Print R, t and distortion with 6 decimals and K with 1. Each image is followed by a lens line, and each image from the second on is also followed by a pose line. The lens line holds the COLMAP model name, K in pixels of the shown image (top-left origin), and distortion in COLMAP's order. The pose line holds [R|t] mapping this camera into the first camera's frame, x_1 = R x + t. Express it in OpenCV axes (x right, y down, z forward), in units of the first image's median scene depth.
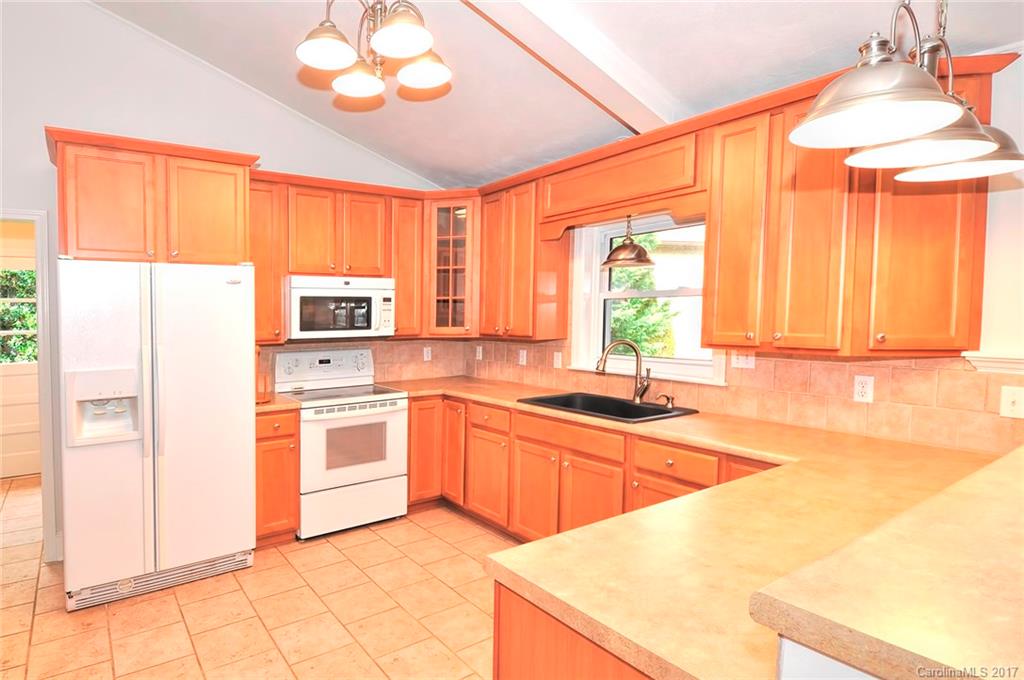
lens RADIAL K [[552.3, 0, 471.1], [0, 552.3, 319.7], [0, 0, 1]] dist [-0.006795, 0.000433]
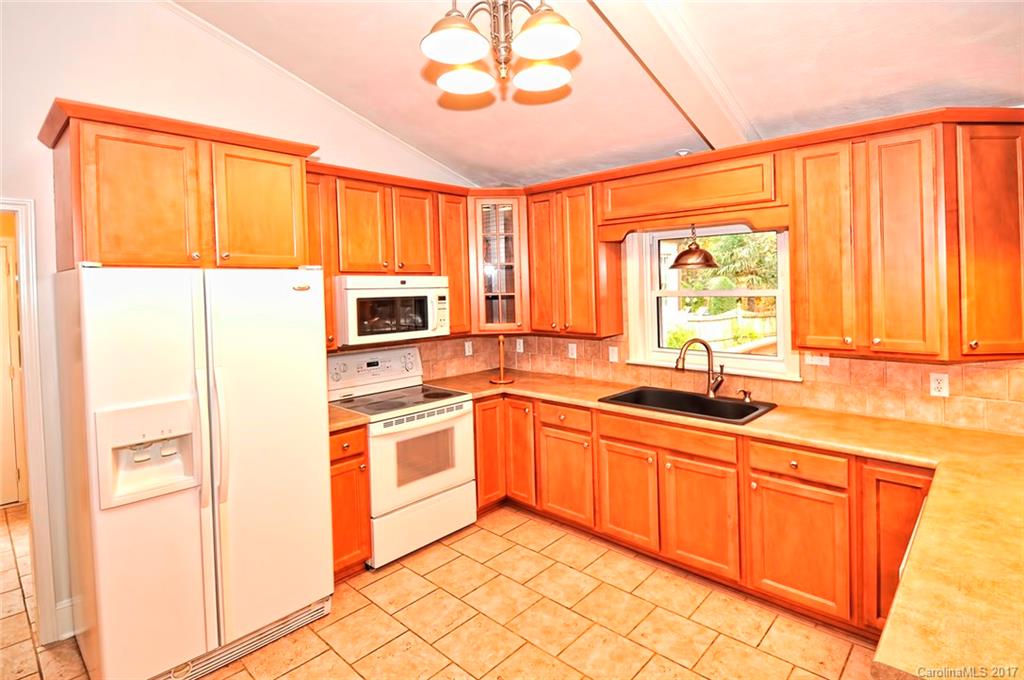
lens RADIAL K [[484.8, 0, 513.9], [0, 484.8, 276.6], [0, 0, 1]] dist [0.000389, -0.004335]
pose [[0.969878, -0.007705, 0.243471, -0.298201], [0.013343, 0.999679, -0.021519, -0.068446], [-0.243227, 0.024119, 0.969669, 0.169590]]
